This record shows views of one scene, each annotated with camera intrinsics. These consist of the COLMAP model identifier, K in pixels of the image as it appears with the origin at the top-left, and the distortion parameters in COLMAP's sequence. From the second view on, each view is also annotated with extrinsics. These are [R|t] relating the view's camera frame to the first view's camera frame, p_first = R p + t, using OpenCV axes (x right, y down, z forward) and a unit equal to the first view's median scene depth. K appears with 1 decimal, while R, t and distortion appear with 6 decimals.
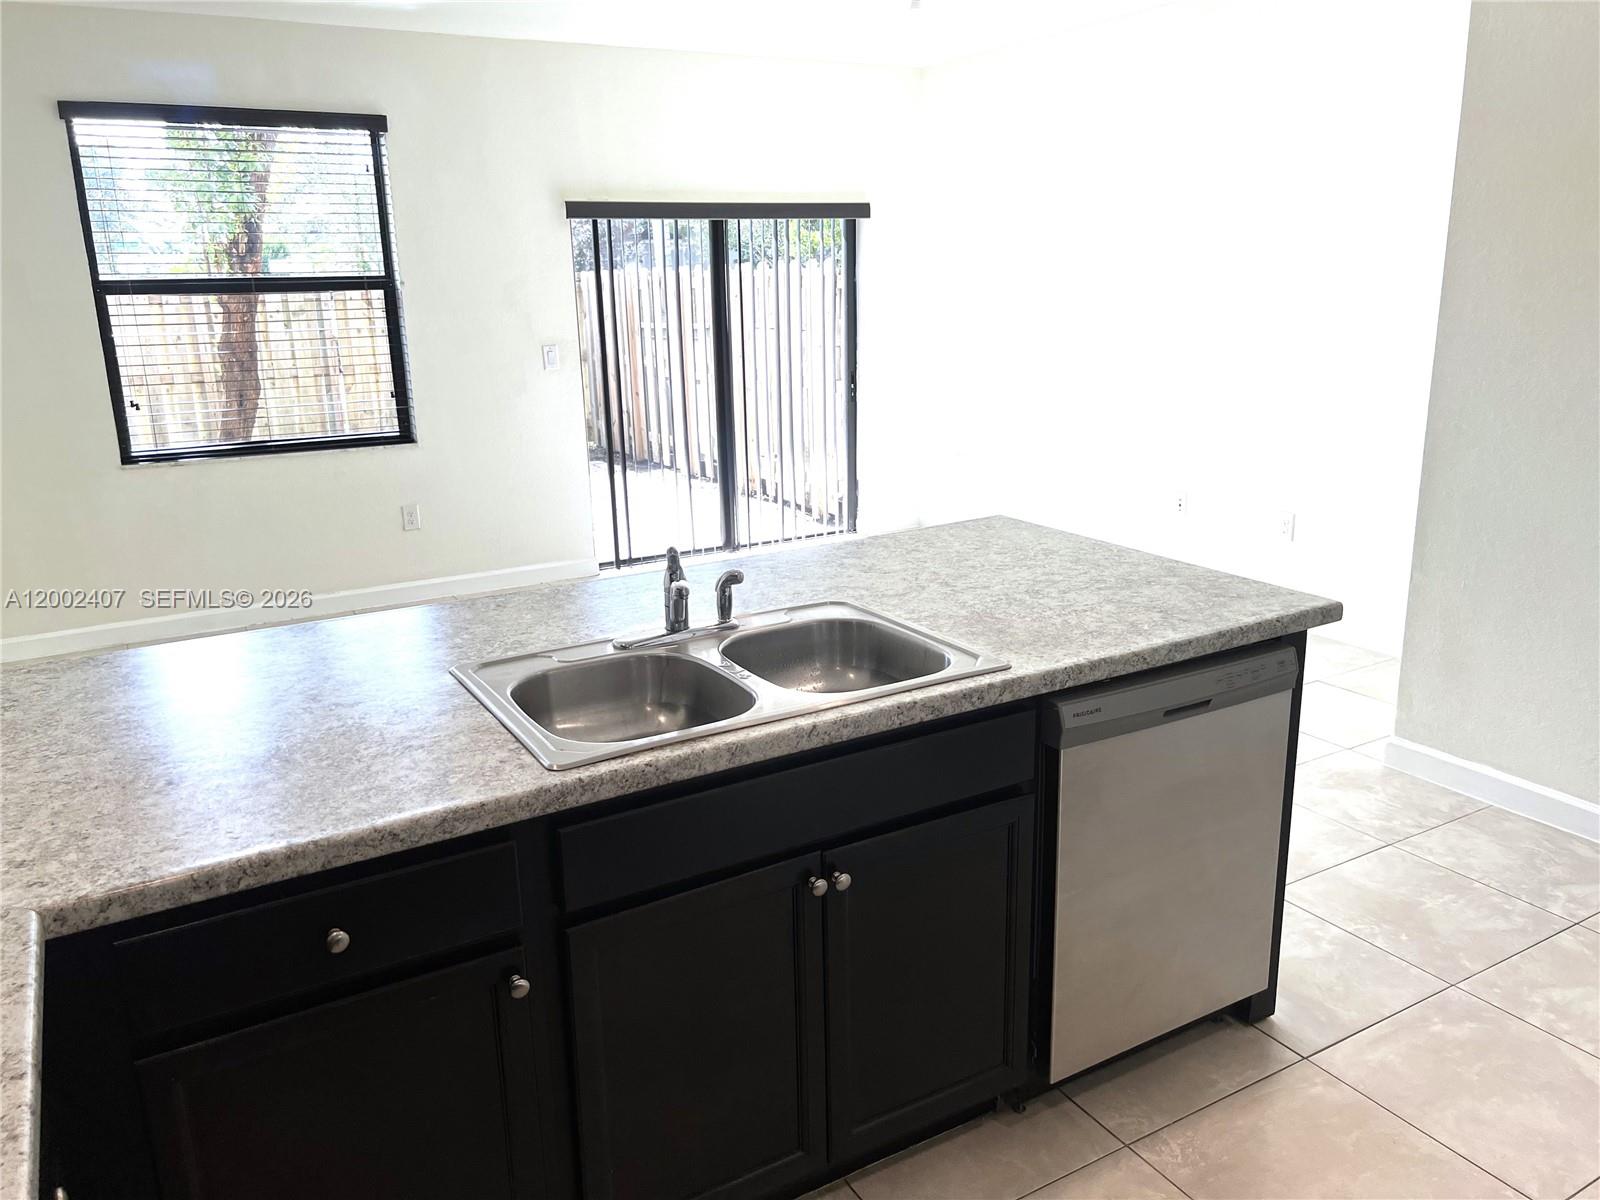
lens RADIAL K [[1241.9, 0, 808.5], [0, 1241.9, 584.8], [0, 0, 1]] dist [0.069208, -0.031719]
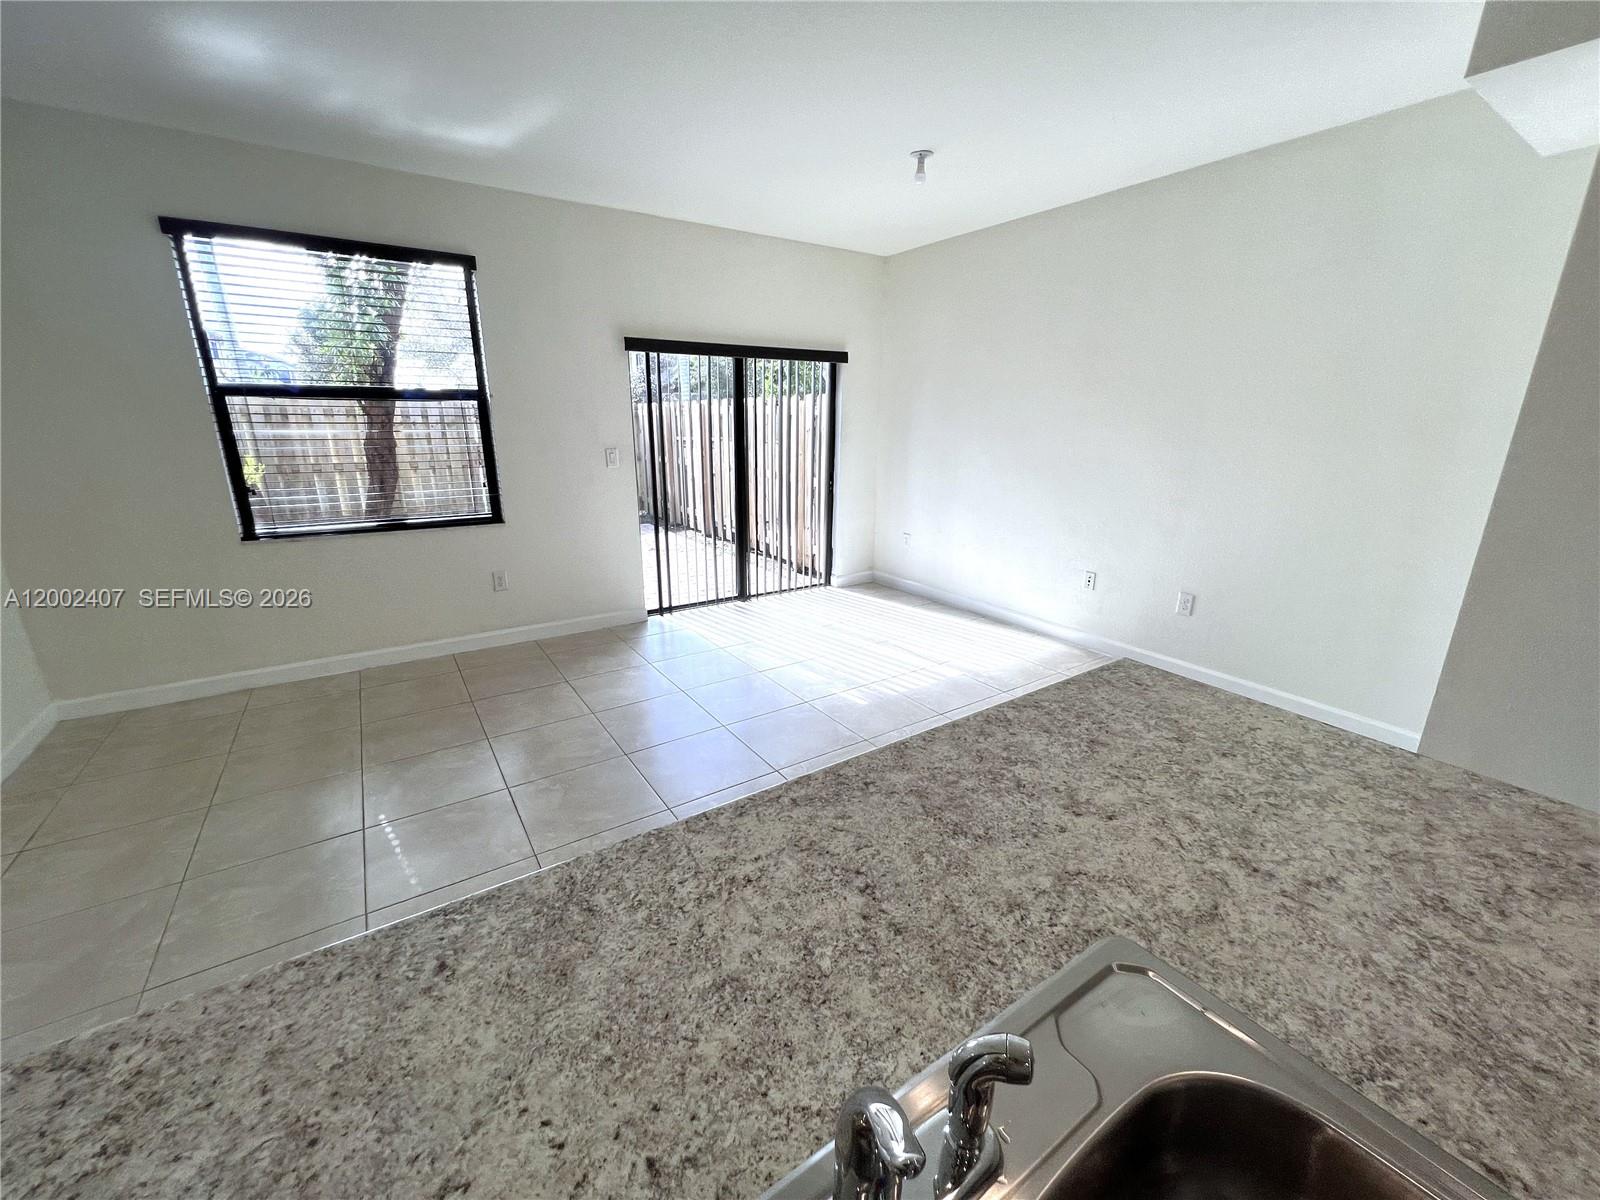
lens RADIAL K [[640.8, 0, 799.6], [0, 640.8, 590.7], [0, 0, 1]] dist [0.001465, 0.000919]
pose [[0.997667, 0.012545, 0.067100, -0.051639], [-0.013894, 0.999710, 0.019682, -0.056181], [-0.066834, -0.020569, 0.997552, 0.301522]]
